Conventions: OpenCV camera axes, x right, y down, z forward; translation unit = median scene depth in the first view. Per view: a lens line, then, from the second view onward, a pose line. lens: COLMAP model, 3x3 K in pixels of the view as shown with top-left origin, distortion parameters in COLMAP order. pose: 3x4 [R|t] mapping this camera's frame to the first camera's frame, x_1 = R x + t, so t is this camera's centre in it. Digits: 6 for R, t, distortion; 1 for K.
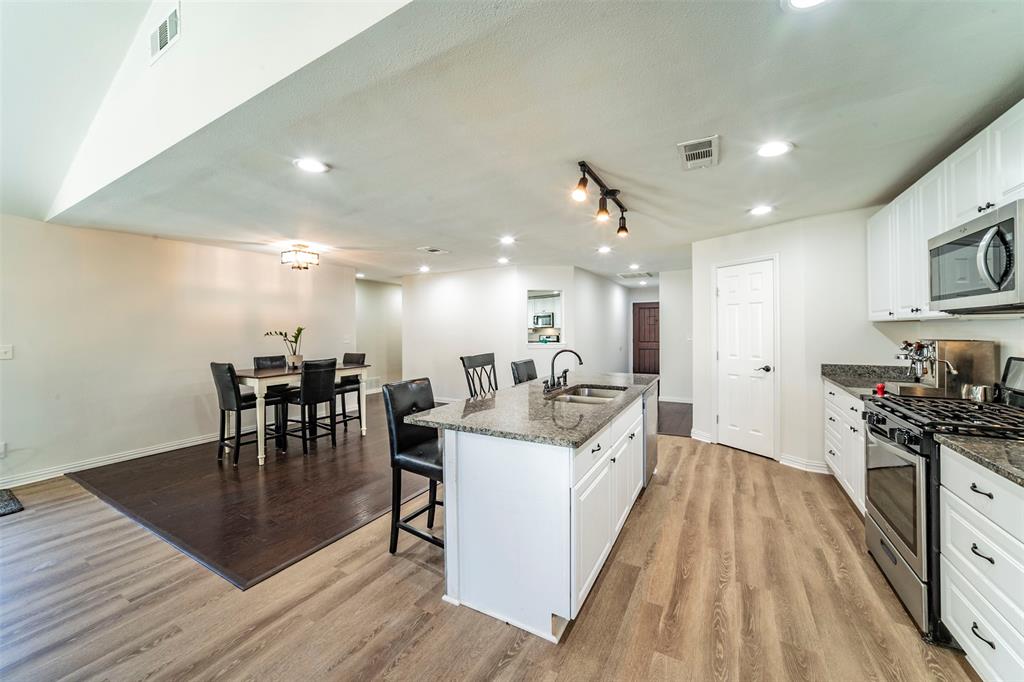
lens RADIAL K [[366.6, 0, 507.7], [0, 366.6, 322.0], [0, 0, 1]] dist [-0.015245, -0.000110]
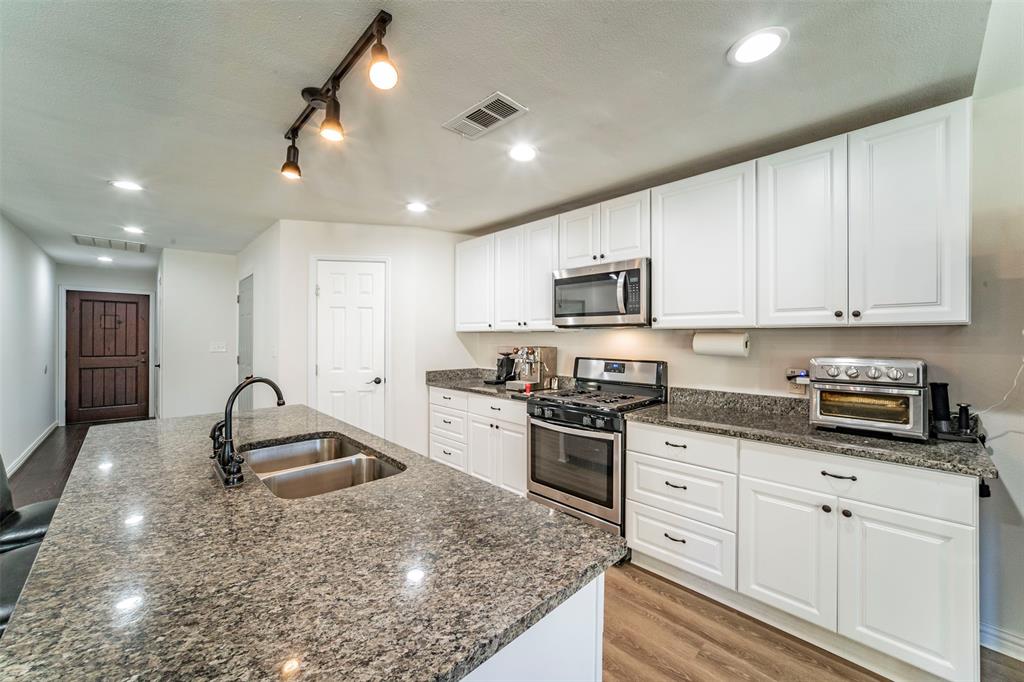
lens RADIAL K [[408.3, 0, 512.4], [0, 408.3, 339.6], [0, 0, 1]] dist [-0.006239, 0.001007]
pose [[0.279475, -0.002153, 0.960151, -0.210741], [-0.024431, 0.999658, 0.009353, 0.007971], [-0.959842, -0.026071, 0.279326, 0.465281]]
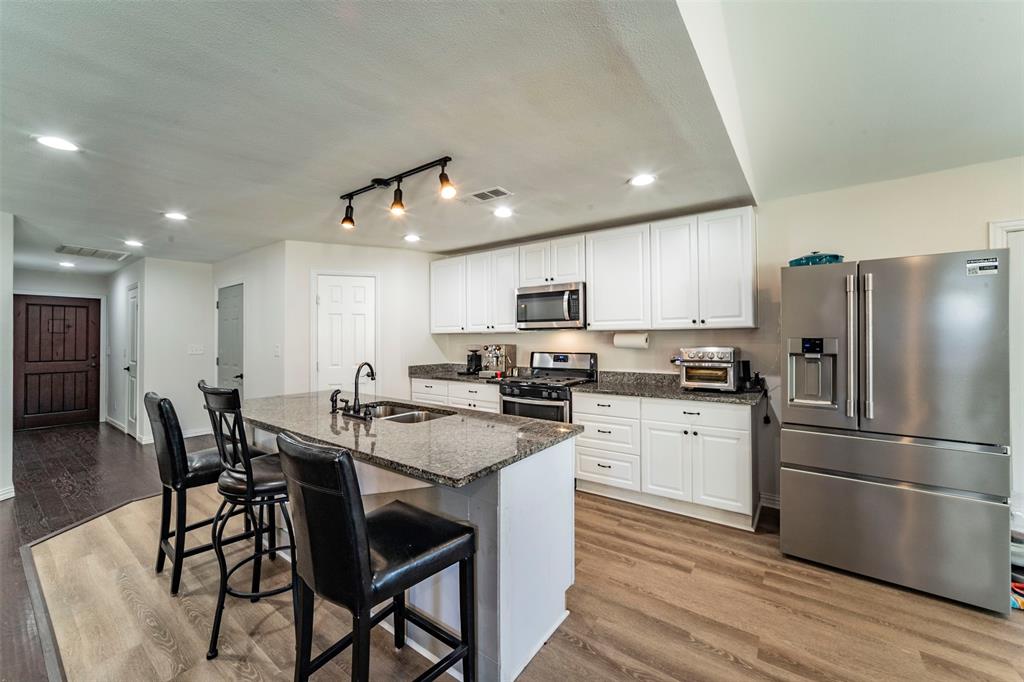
lens RADIAL K [[408.3, 0, 512.2], [0, 408.3, 334.3], [0, 0, 1]] dist [-0.006239, 0.001007]
pose [[0.114799, 0.010795, 0.993330, -0.565661], [-0.014923, 0.999847, -0.009141, 0.012507], [-0.993277, -0.013774, 0.114943, 0.506124]]
